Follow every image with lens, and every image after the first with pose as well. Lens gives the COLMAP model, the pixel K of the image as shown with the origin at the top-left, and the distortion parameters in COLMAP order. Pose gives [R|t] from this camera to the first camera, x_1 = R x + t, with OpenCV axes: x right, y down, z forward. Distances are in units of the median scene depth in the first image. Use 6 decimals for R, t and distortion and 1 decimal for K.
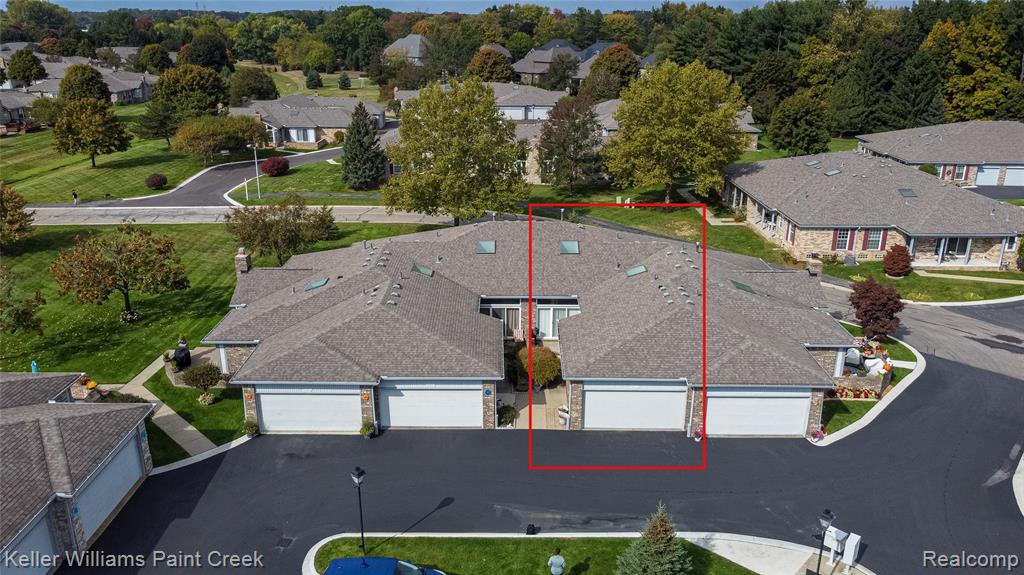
lens RADIAL K [[776.4, 0, 509.2], [0, 776.4, 290.1], [0, 0, 1]] dist [0.000071, -0.005187]
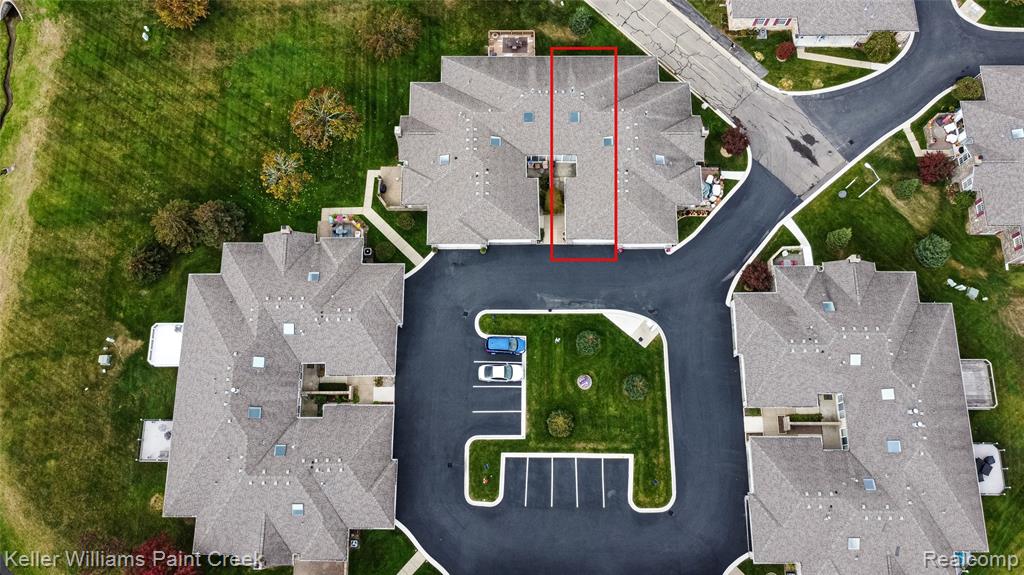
lens RADIAL K [[776.4, 0, 509.2], [0, 776.4, 290.1], [0, 0, 1]] dist [0.000071, -0.005187]
pose [[0.999971, -0.006263, -0.004361, -0.083155], [0.007130, 0.563096, 0.826361, -1.587665], [-0.002719, -0.826368, 0.563124, -0.424448]]
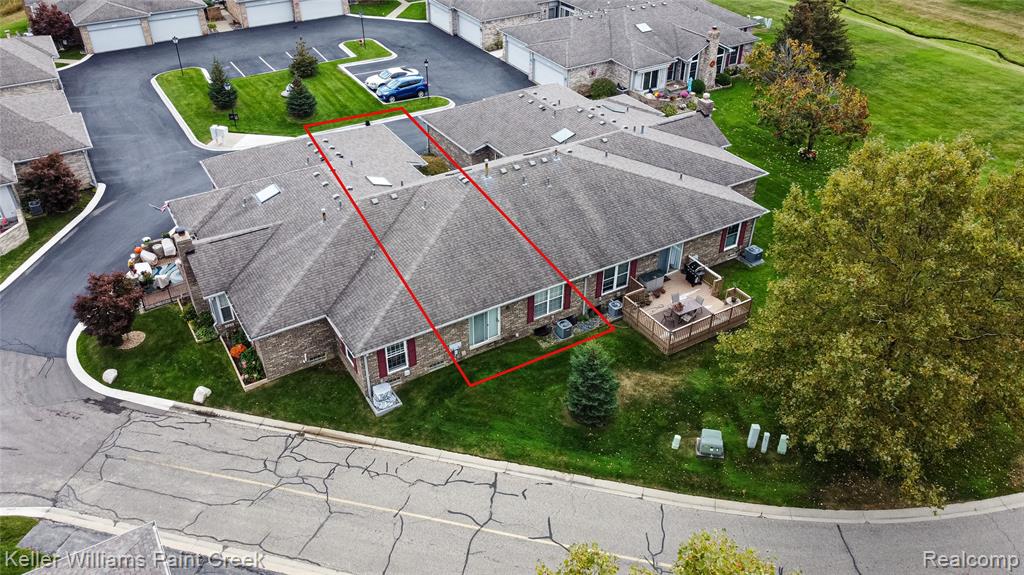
lens RADIAL K [[776.4, 0, 509.2], [0, 776.4, 290.1], [0, 0, 1]] dist [0.000071, -0.005187]
pose [[-0.853794, 0.298216, -0.426735, 0.541758], [-0.174029, 0.609042, 0.773810, -0.811303], [0.490662, 0.734939, -0.468098, 1.857032]]
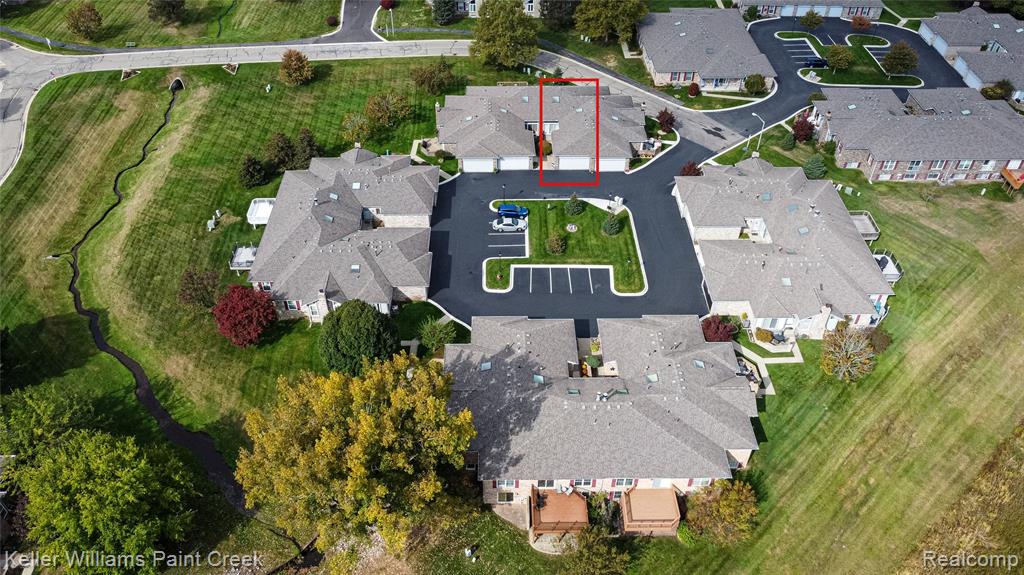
lens RADIAL K [[776.4, 0, 509.2], [0, 776.4, 290.1], [0, 0, 1]] dist [0.000071, -0.005187]
pose [[0.999785, -0.014051, 0.015228, -0.162879], [0.006940, 0.919575, 0.392854, -0.610703], [-0.019523, -0.392664, 0.919475, -2.110173]]
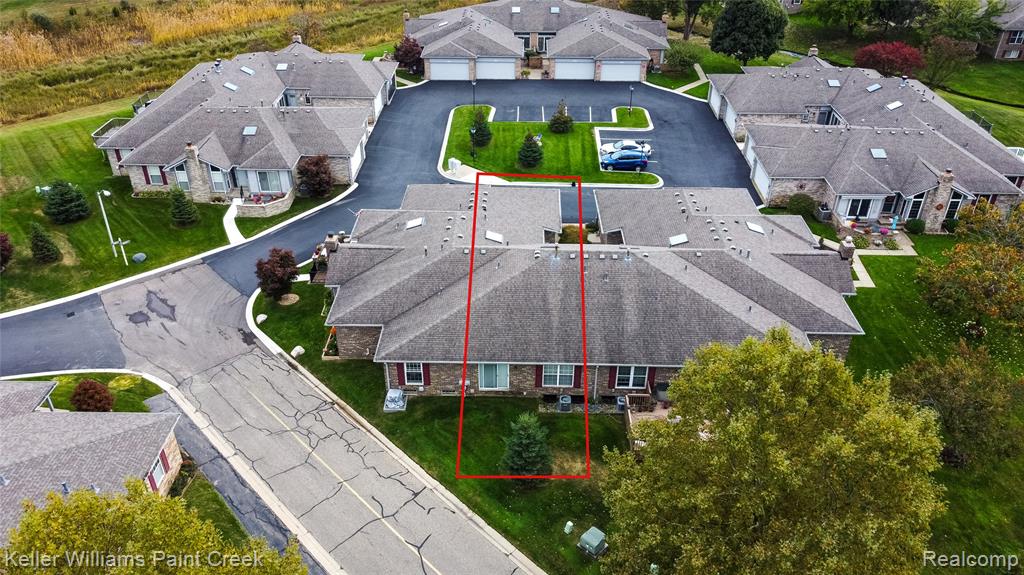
lens RADIAL K [[776.4, 0, 509.2], [0, 776.4, 290.1], [0, 0, 1]] dist [0.000071, -0.005187]
pose [[-0.999820, -0.010813, 0.015572, 0.138054], [0.005692, 0.612302, 0.790603, -1.017959], [-0.018084, 0.790550, -0.612131, 2.025336]]
